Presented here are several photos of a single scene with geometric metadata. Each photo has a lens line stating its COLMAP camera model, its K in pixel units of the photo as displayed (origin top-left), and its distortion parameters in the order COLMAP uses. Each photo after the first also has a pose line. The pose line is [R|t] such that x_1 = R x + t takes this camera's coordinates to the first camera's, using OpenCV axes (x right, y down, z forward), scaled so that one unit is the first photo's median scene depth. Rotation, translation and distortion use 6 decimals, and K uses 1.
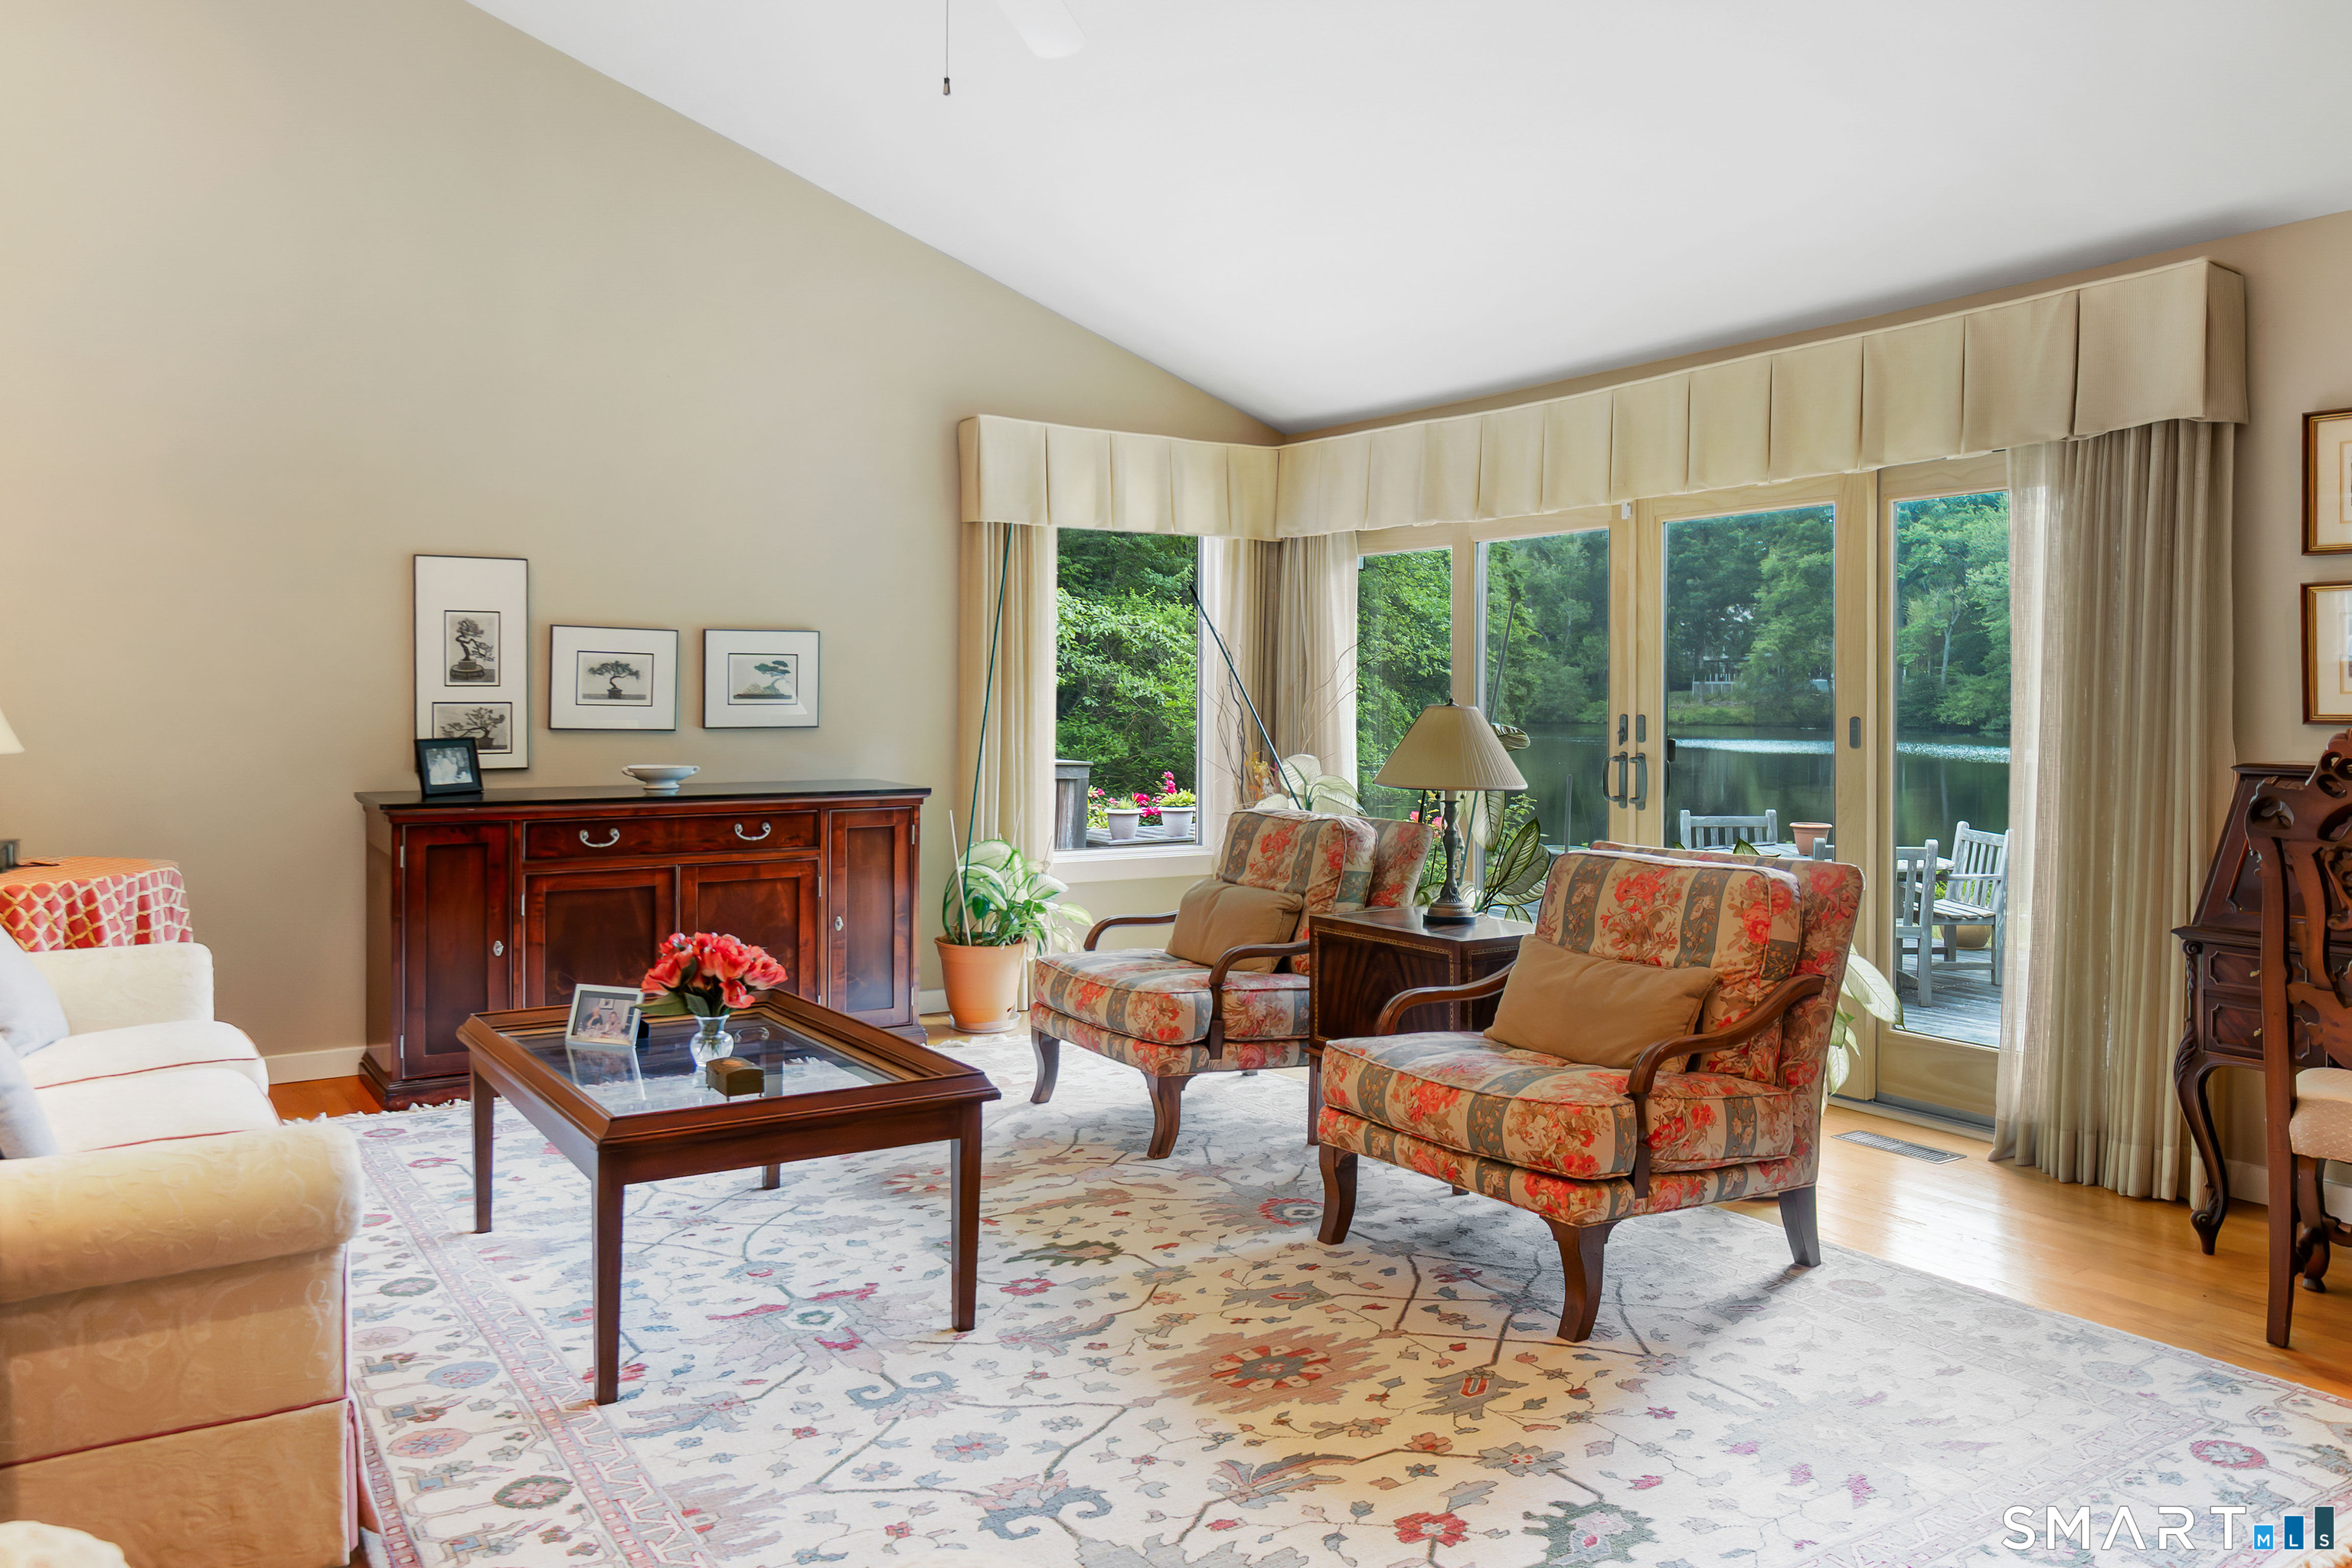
lens RADIAL K [[1703.6, 0, 1176.0], [0, 1703.6, 784.0], [0, 0, 1]] dist [0.005512, 0.005086]
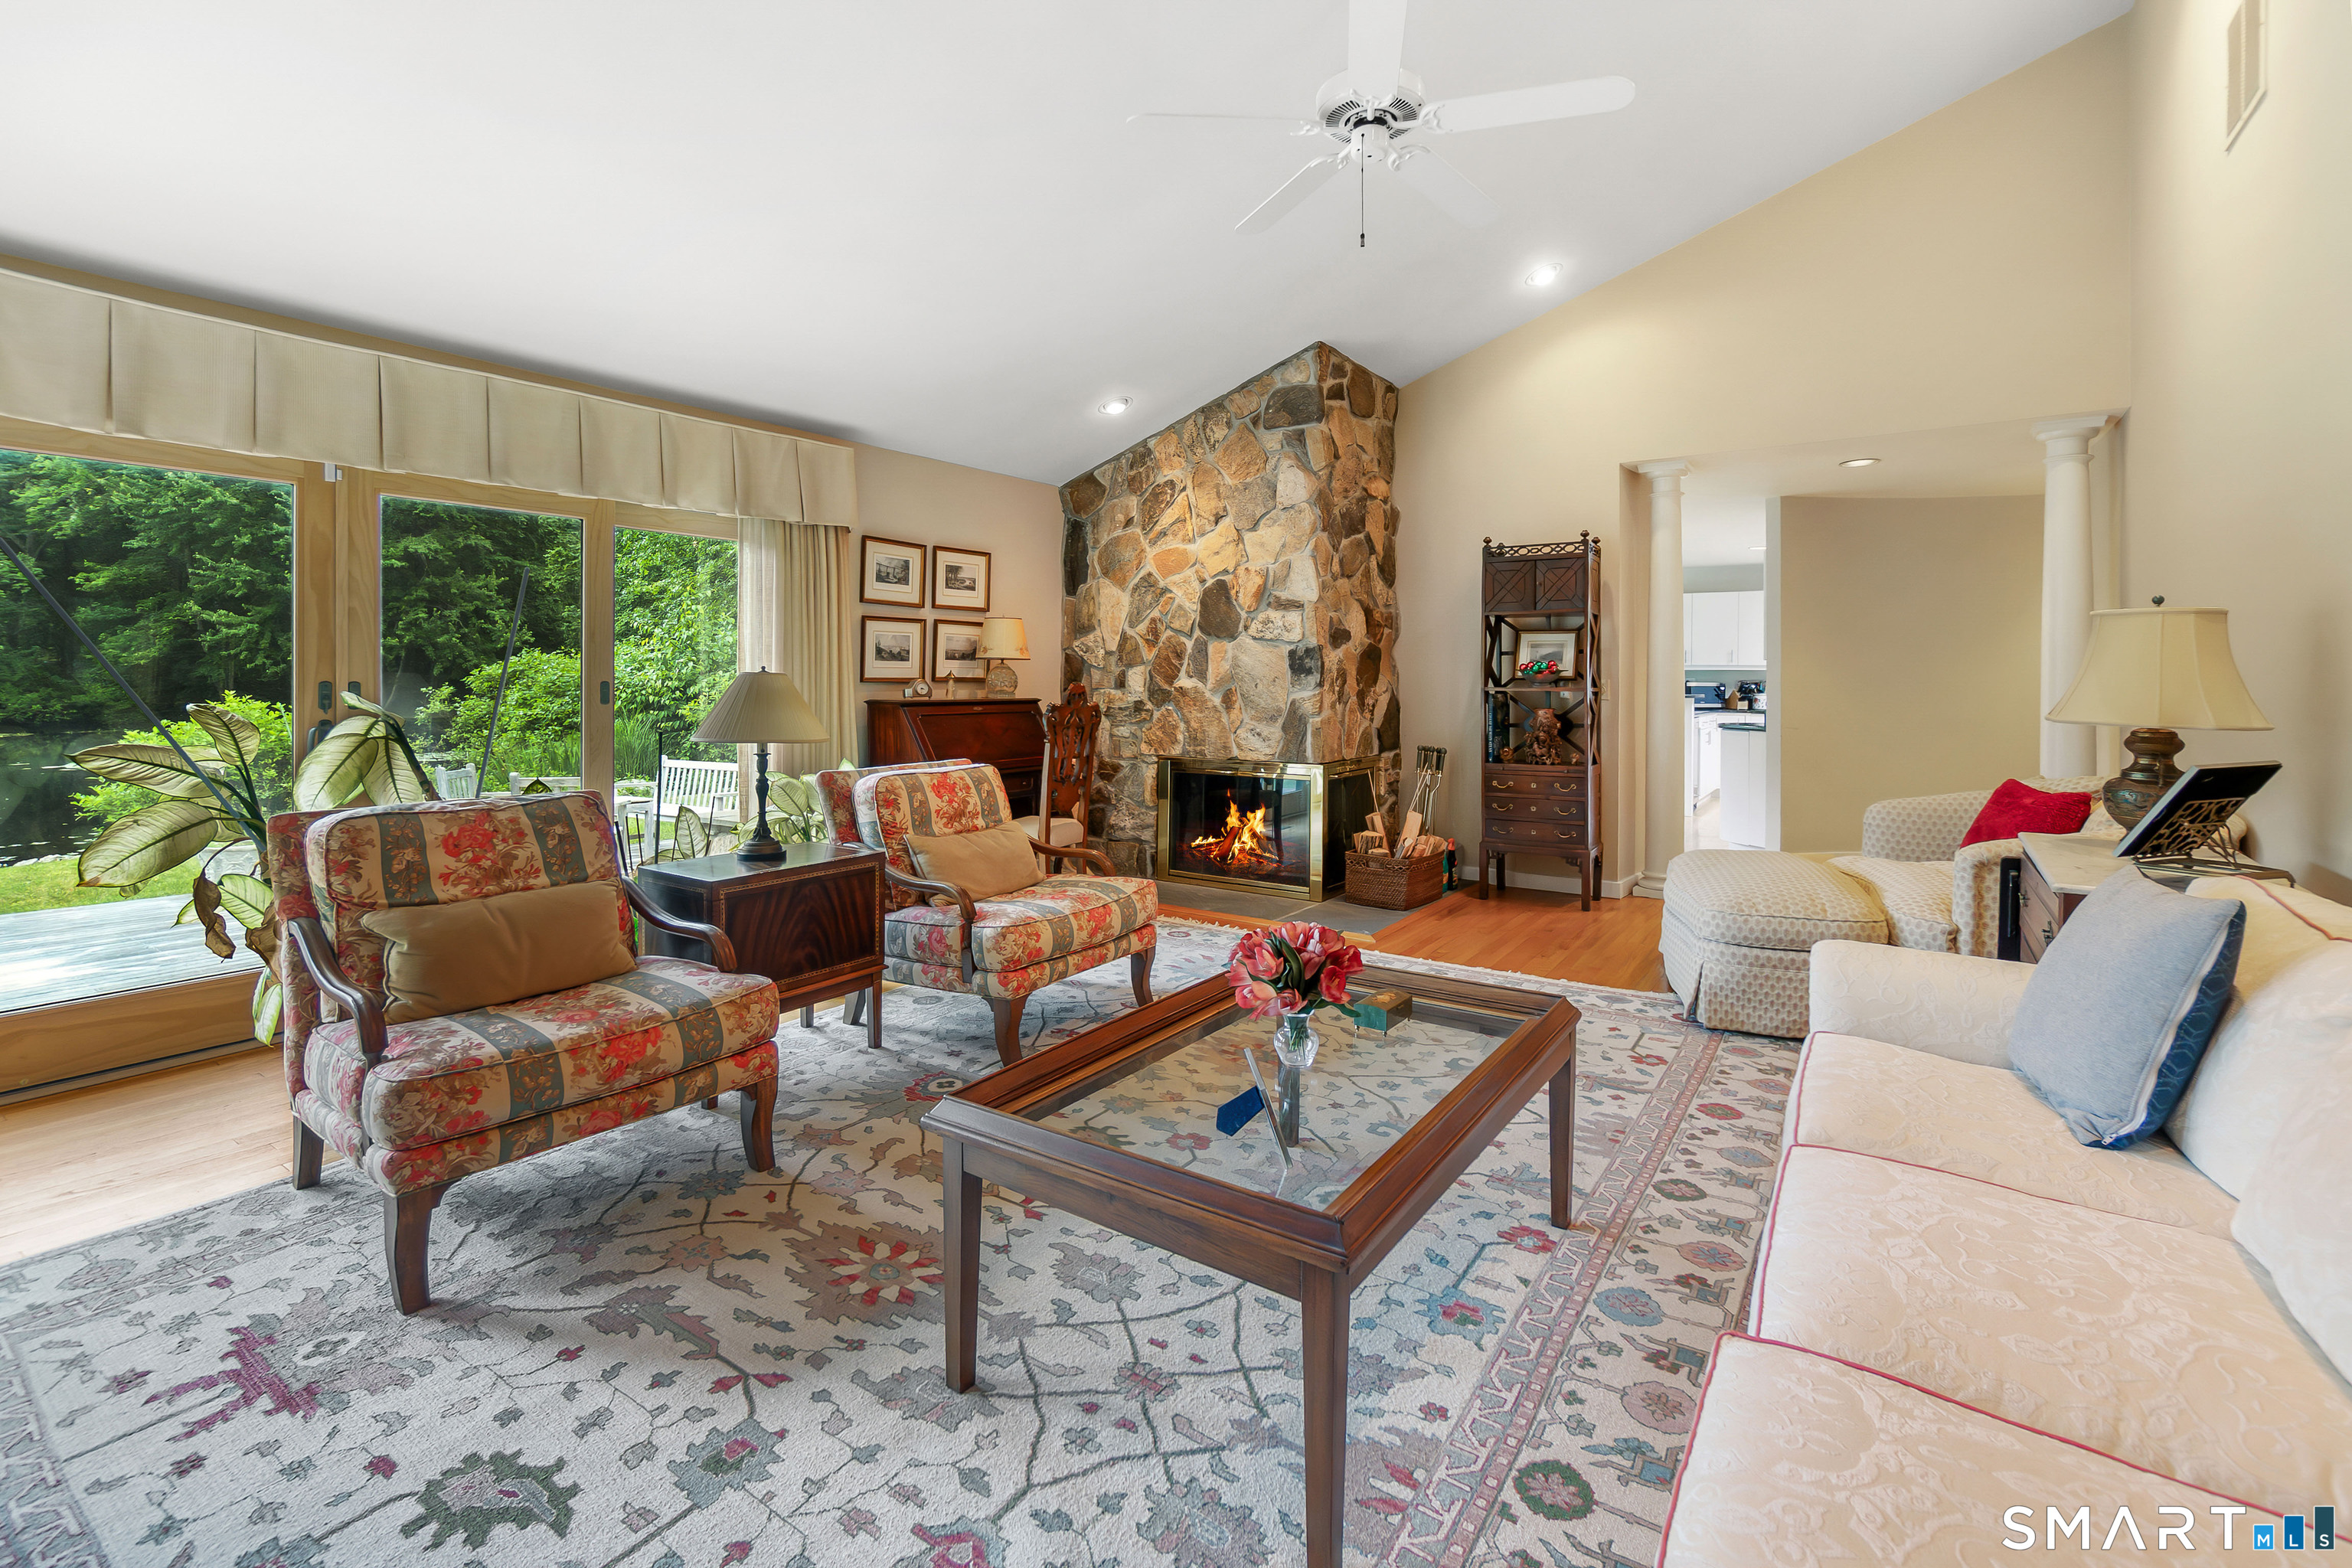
lens RADIAL K [[1025.4, 0, 1178.7], [0, 1025.4, 706.5], [0, 0, 1]] dist [0.000182, -0.000010]
pose [[-0.368694, -0.032661, 0.928977, -0.738290], [0.041824, 0.997788, 0.051679, -0.057653], [-0.928609, 0.057907, -0.366513, 1.216154]]
